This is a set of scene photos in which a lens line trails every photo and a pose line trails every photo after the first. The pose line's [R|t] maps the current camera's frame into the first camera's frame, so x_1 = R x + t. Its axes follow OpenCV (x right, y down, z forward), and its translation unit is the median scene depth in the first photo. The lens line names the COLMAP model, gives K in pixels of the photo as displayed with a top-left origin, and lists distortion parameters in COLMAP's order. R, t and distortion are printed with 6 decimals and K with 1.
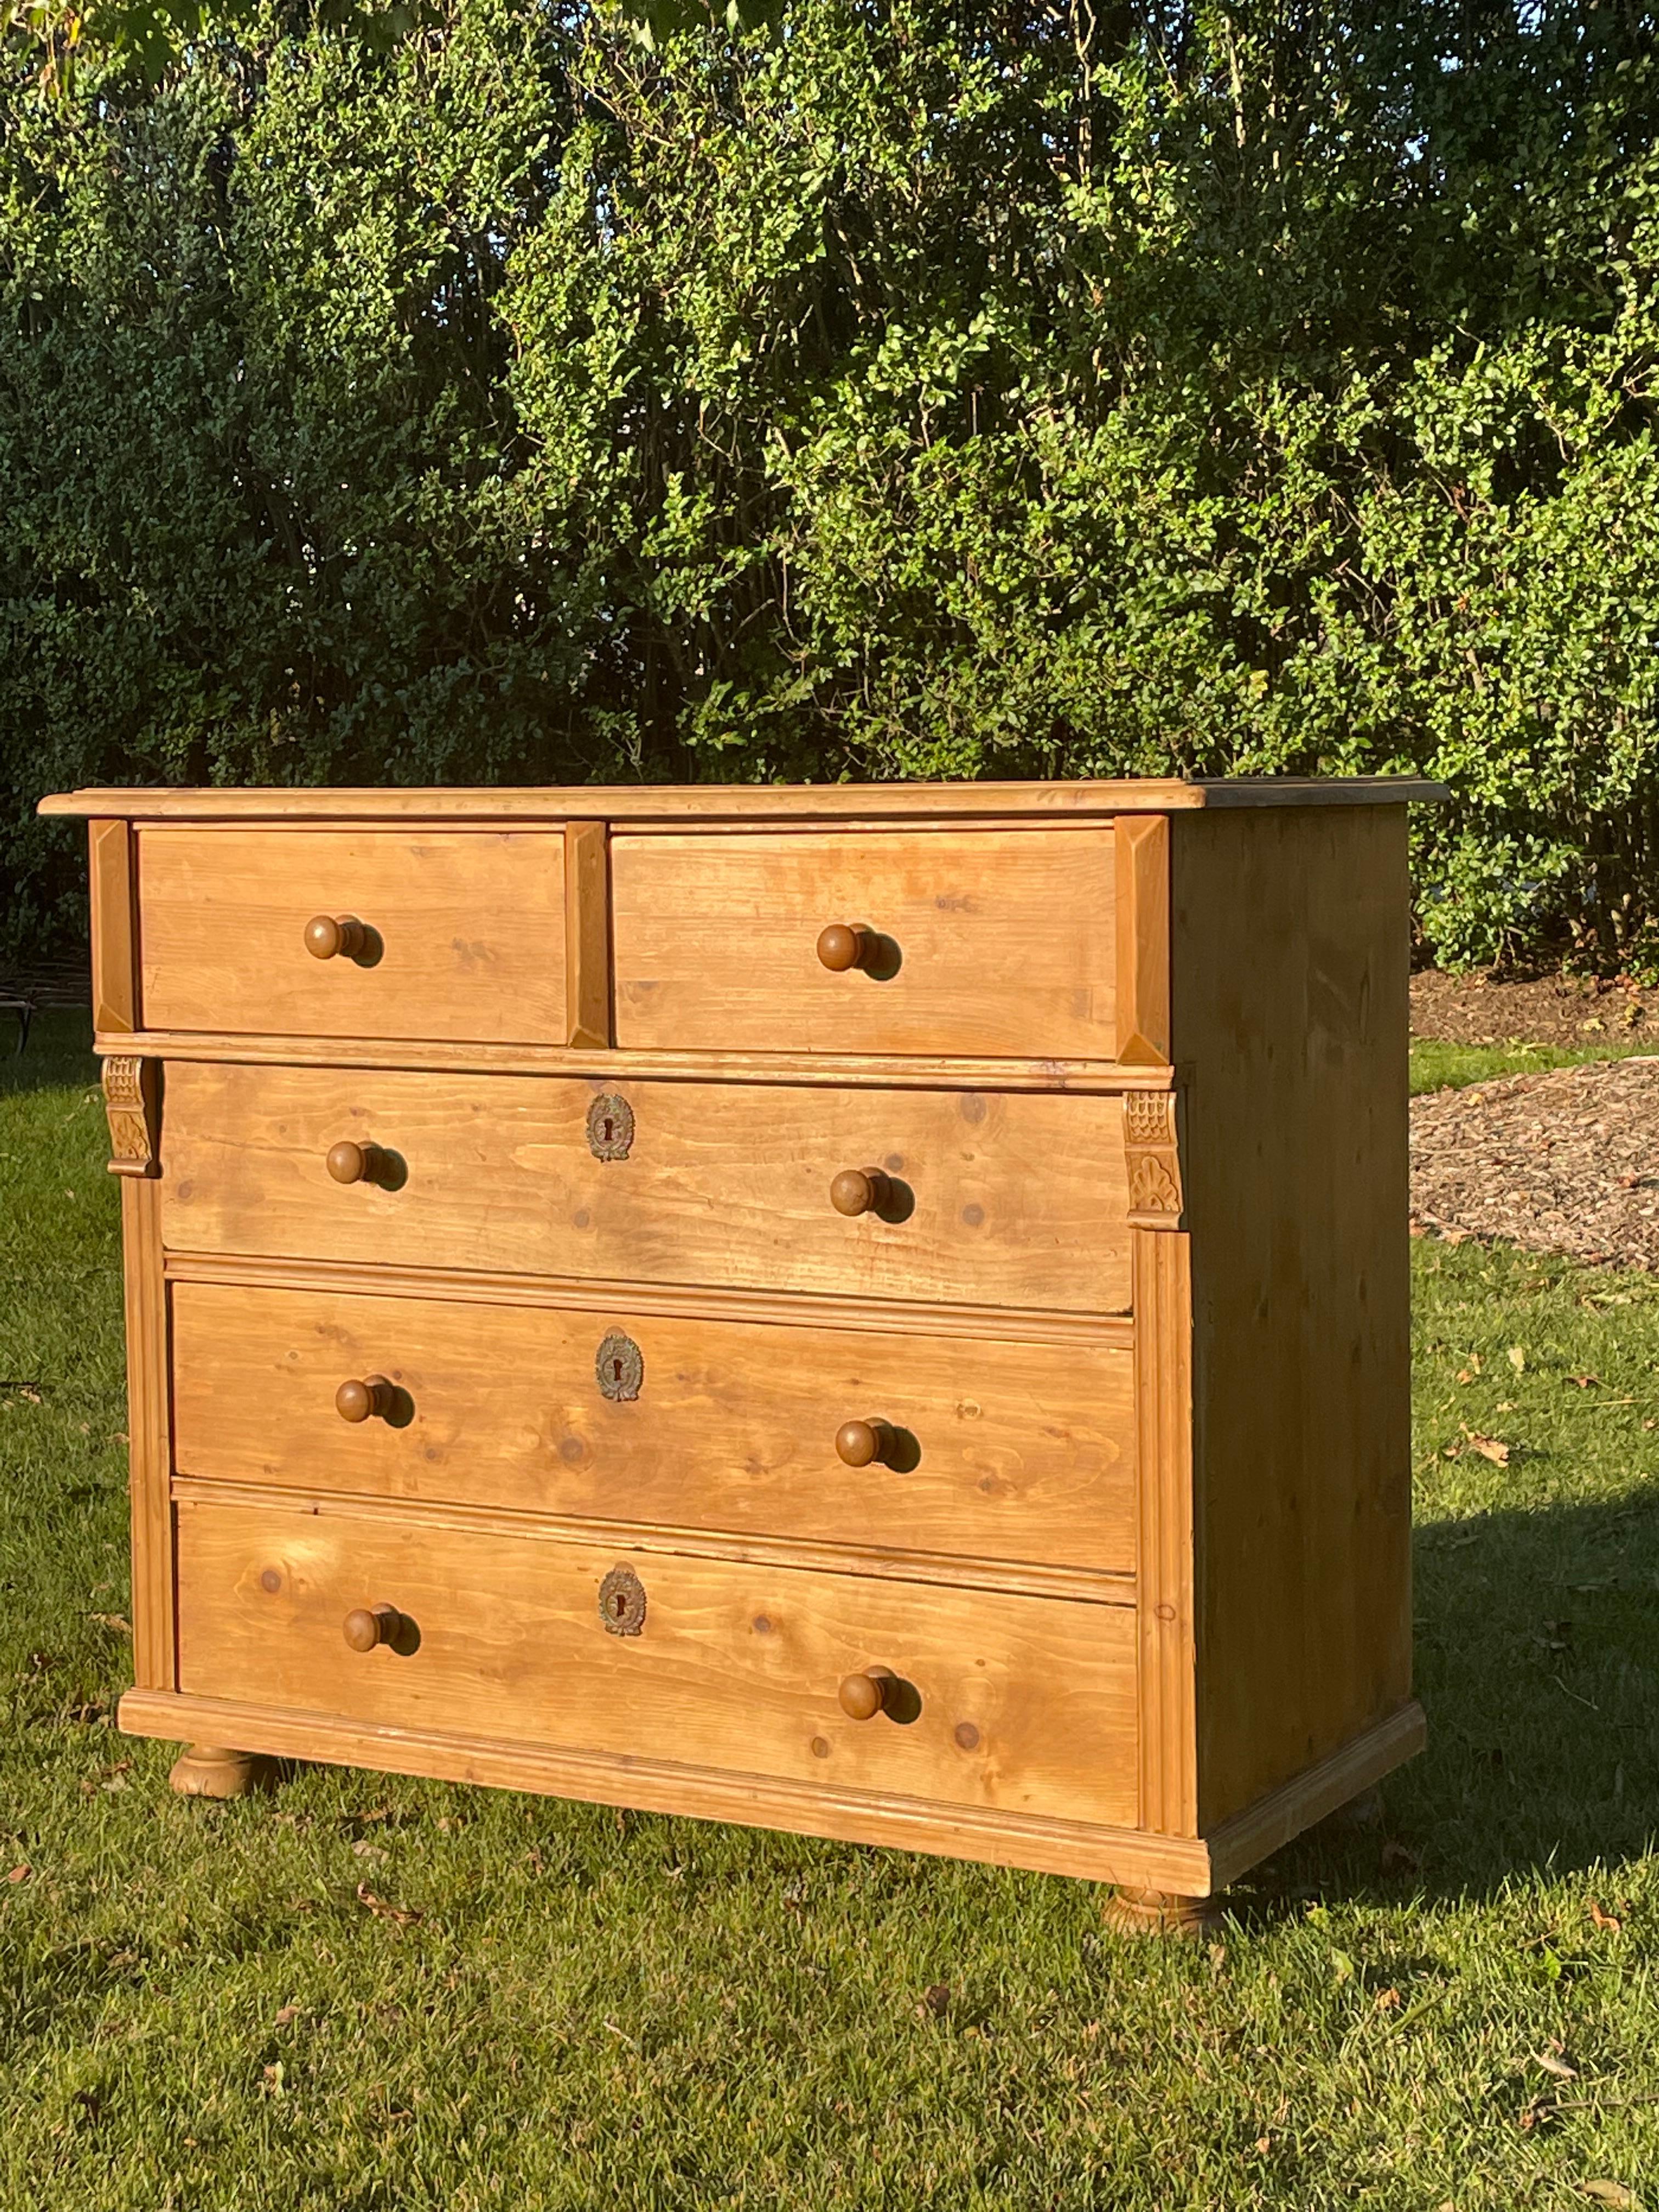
lens RADIAL K [[3594.8, 0, 836.0], [0, 3594.8, 1117.9], [0, 0, 1]] dist [0.145631, -0.240431]
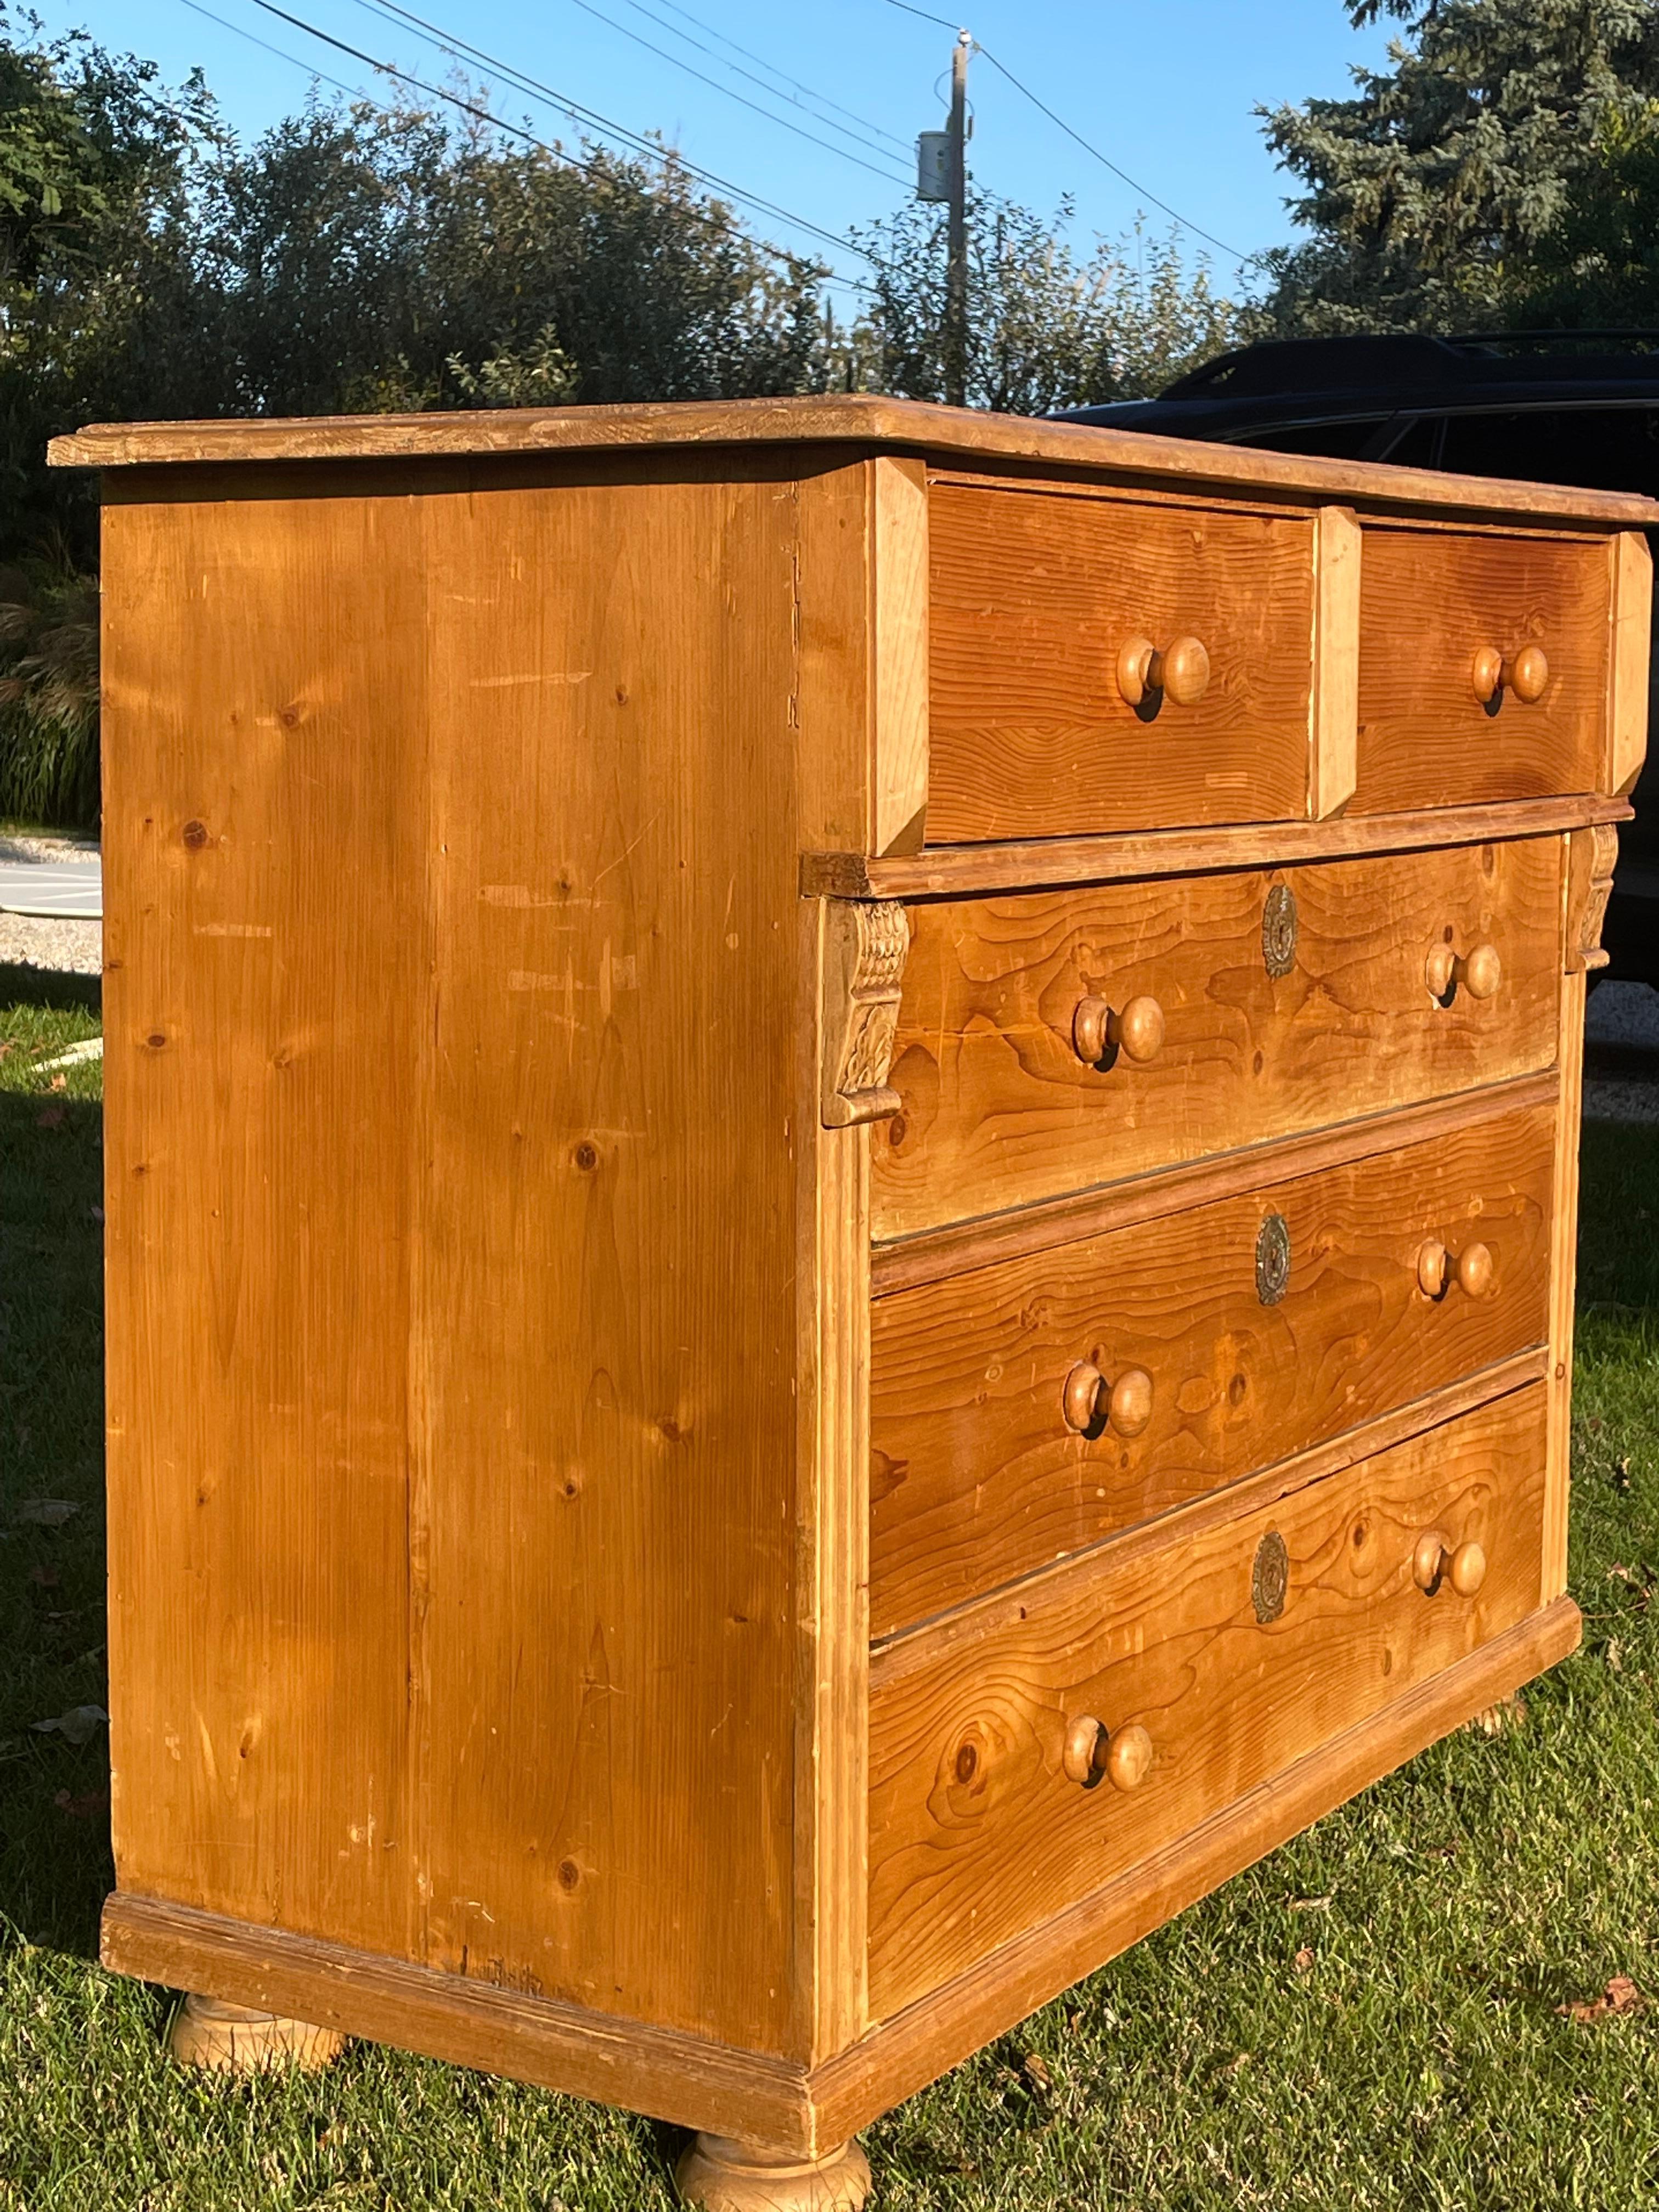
lens RADIAL K [[3446.3, 0, 829.5], [0, 3446.3, 1106.0], [0, 0, 1]] dist [0.155702, -0.396501]
pose [[0.038621, -0.110540, 0.993121, -0.238538], [0.085572, 0.990577, 0.106930, -0.014107], [-0.995583, 0.080853, 0.047716, 0.329969]]
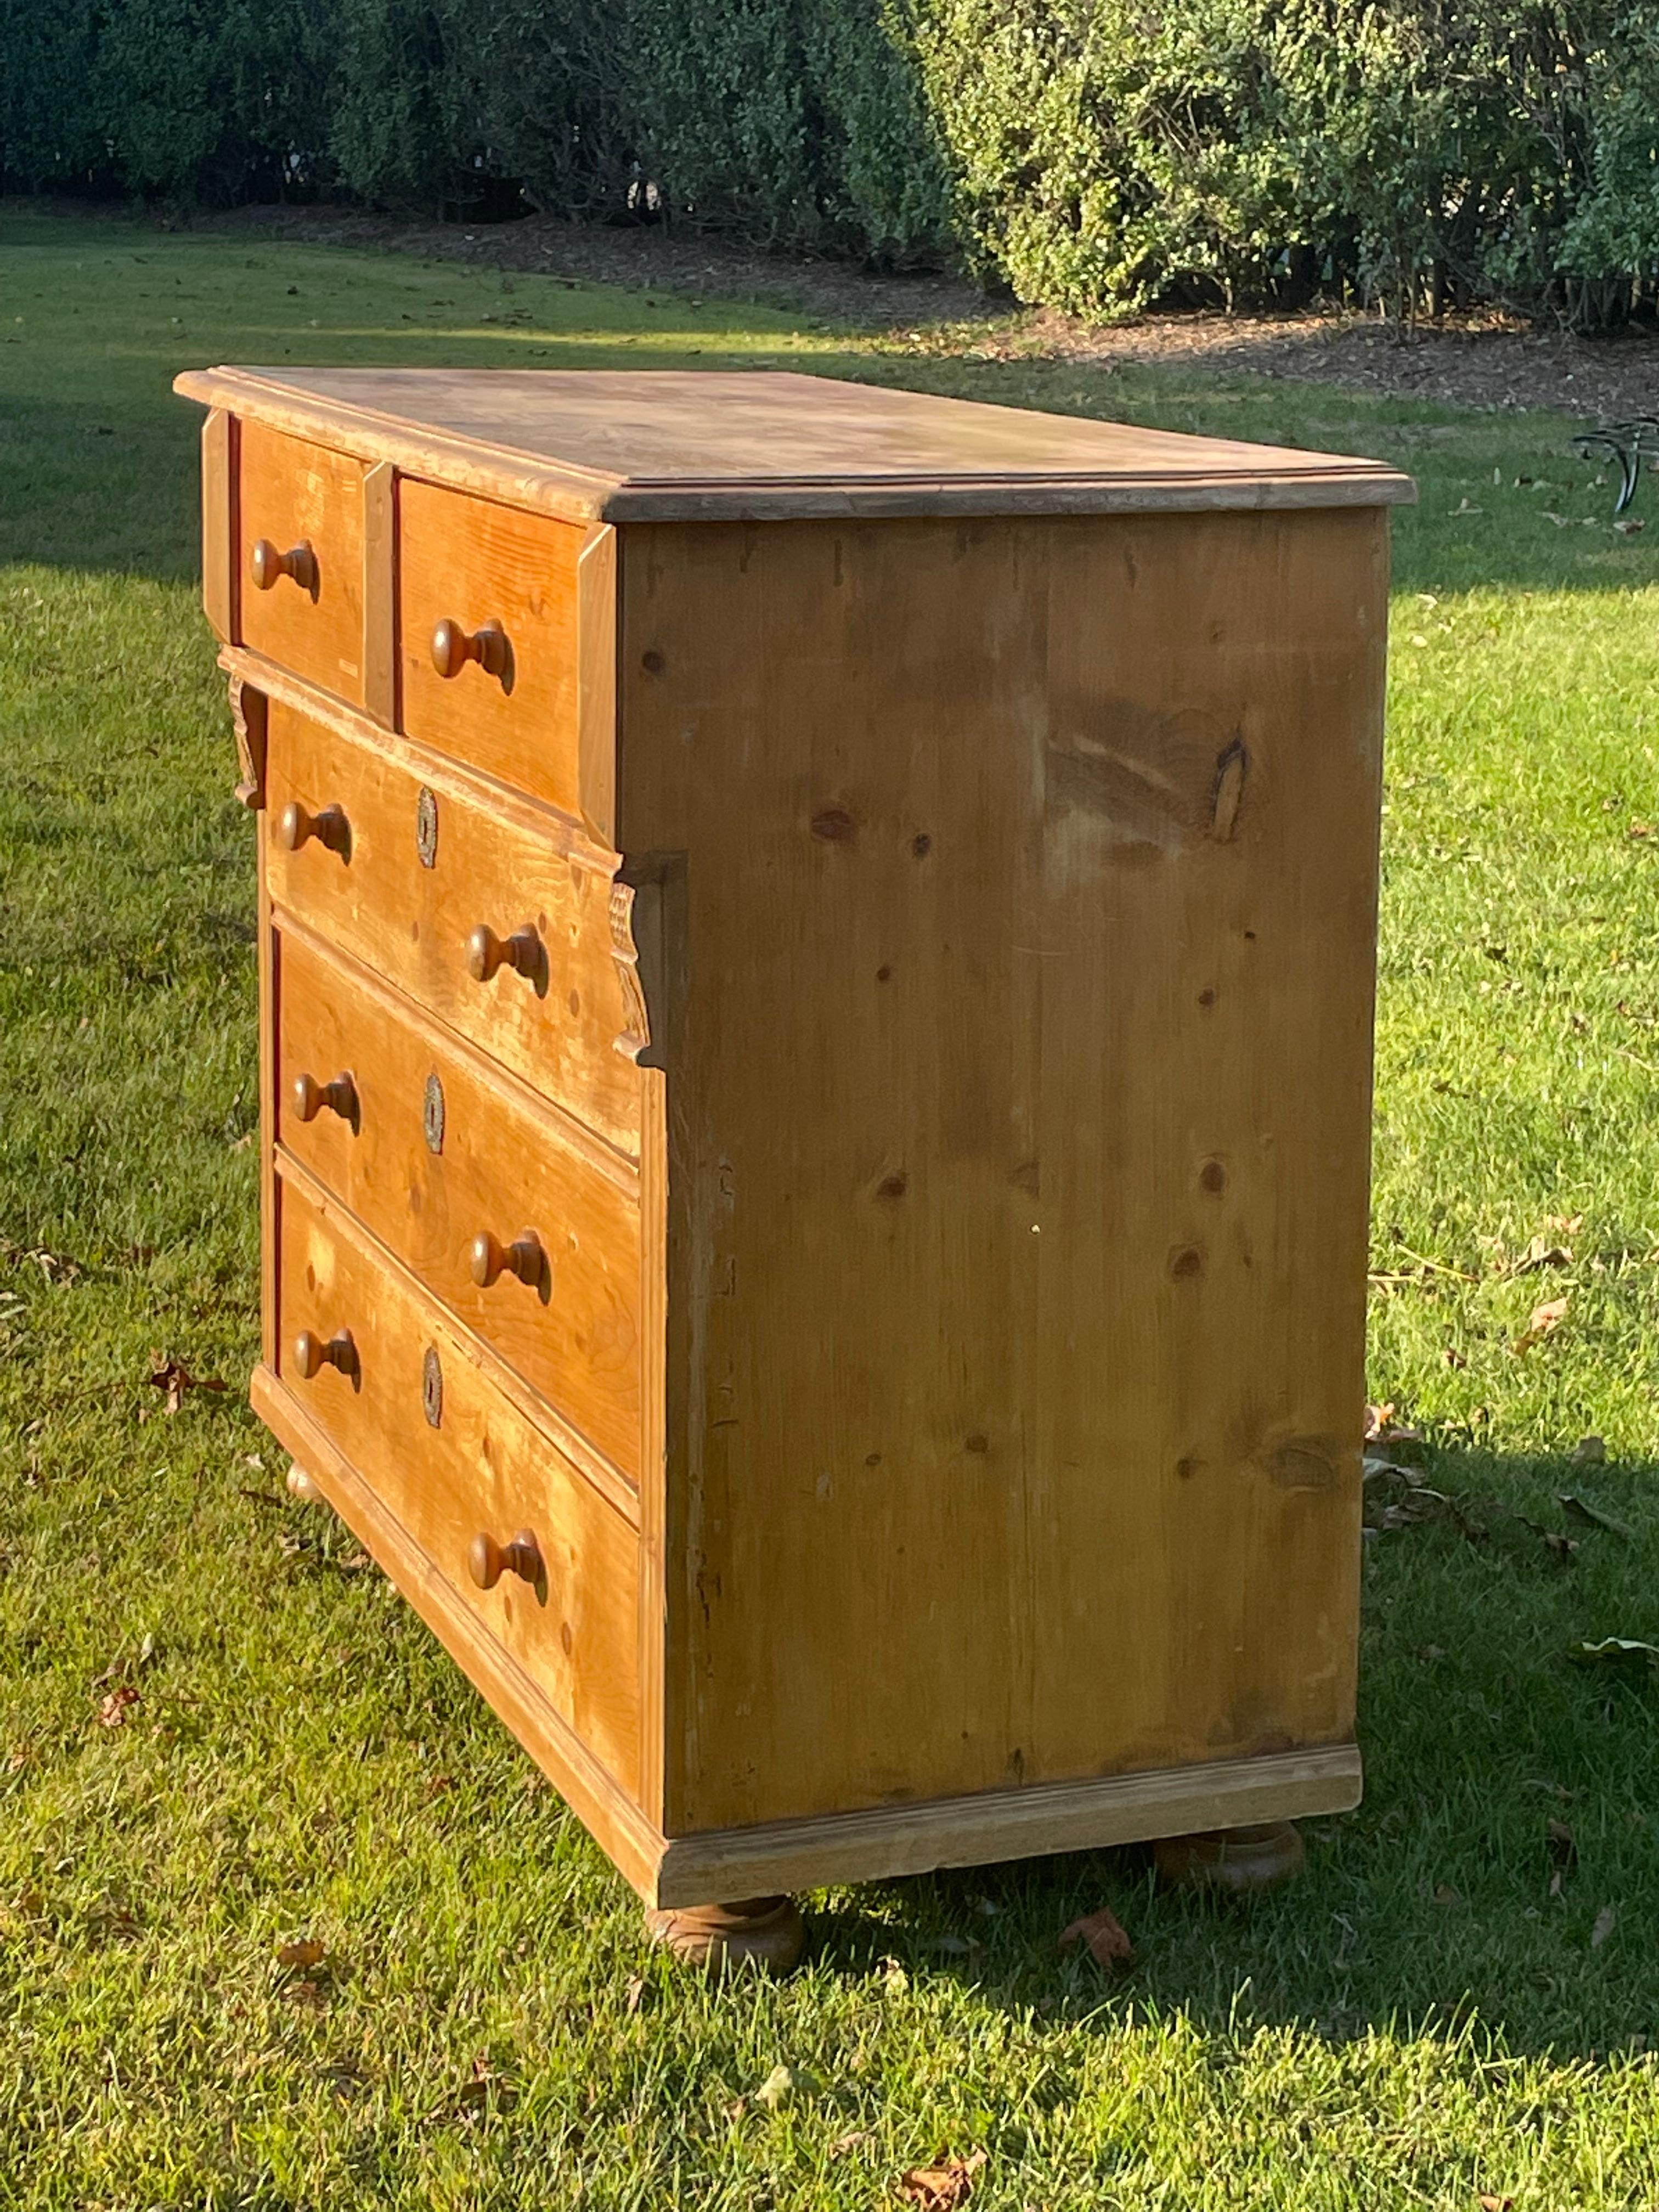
lens RADIAL K [[4209.2, 0, 840.2], [0, 4209.2, 1027.4], [0, 0, 1]] dist [0.139486, -0.180038]
pose [[0.770654, 0.154613, -0.618213, 0.192456], [-0.082518, 0.986165, 0.143770, -0.030973], [0.631888, -0.059783, 0.772751, 0.095195]]
